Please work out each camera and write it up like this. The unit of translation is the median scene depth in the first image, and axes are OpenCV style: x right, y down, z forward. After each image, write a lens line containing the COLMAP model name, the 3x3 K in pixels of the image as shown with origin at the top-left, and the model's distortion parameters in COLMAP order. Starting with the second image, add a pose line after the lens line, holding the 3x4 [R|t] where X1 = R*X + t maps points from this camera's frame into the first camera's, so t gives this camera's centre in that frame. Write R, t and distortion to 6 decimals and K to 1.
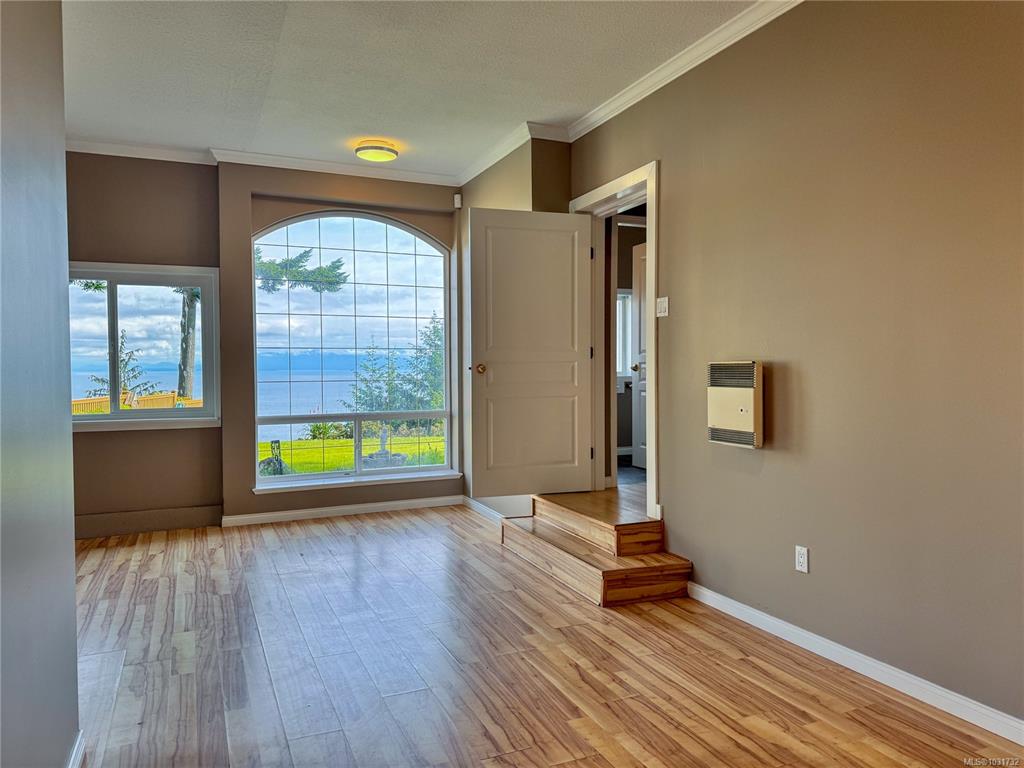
lens RADIAL K [[723.4, 0, 512.0], [0, 723.4, 384.0], [0, 0, 1]] dist [0.092222, -0.090304]
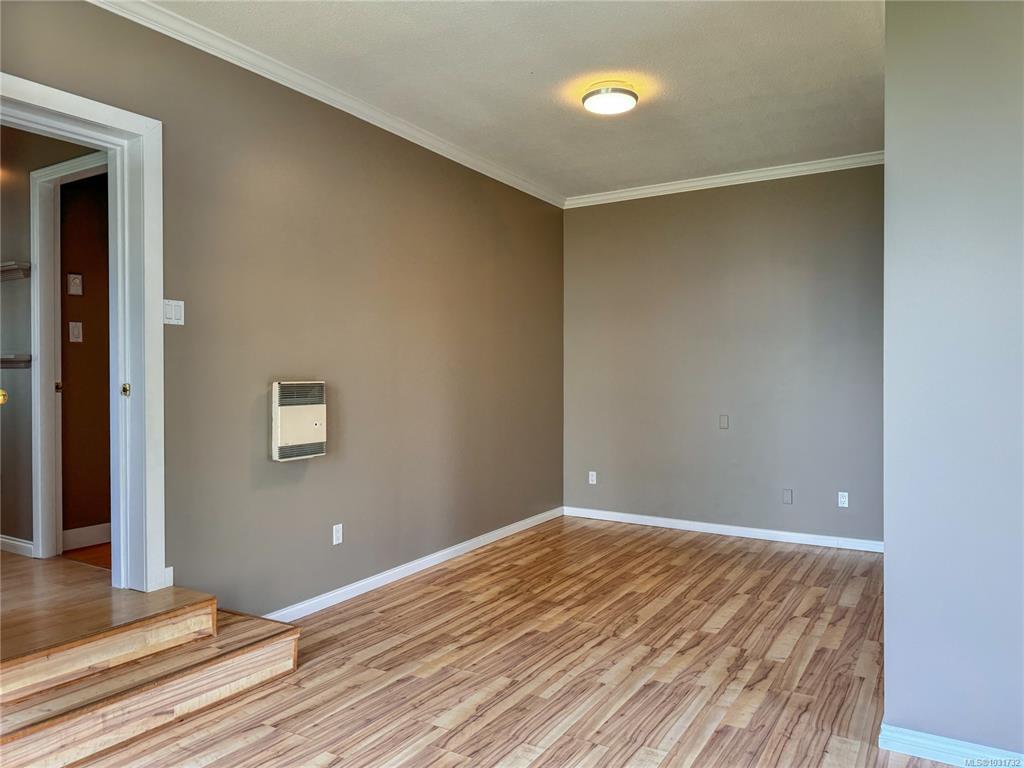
lens RADIAL K [[723.4, 0, 512.0], [0, 723.4, 384.0], [0, 0, 1]] dist [0.092222, -0.090304]
pose [[-0.577416, 0.004681, 0.816437, -0.938203], [0.029129, 0.999465, 0.014871, -0.041739], [-0.815931, 0.032369, -0.577243, 1.665759]]
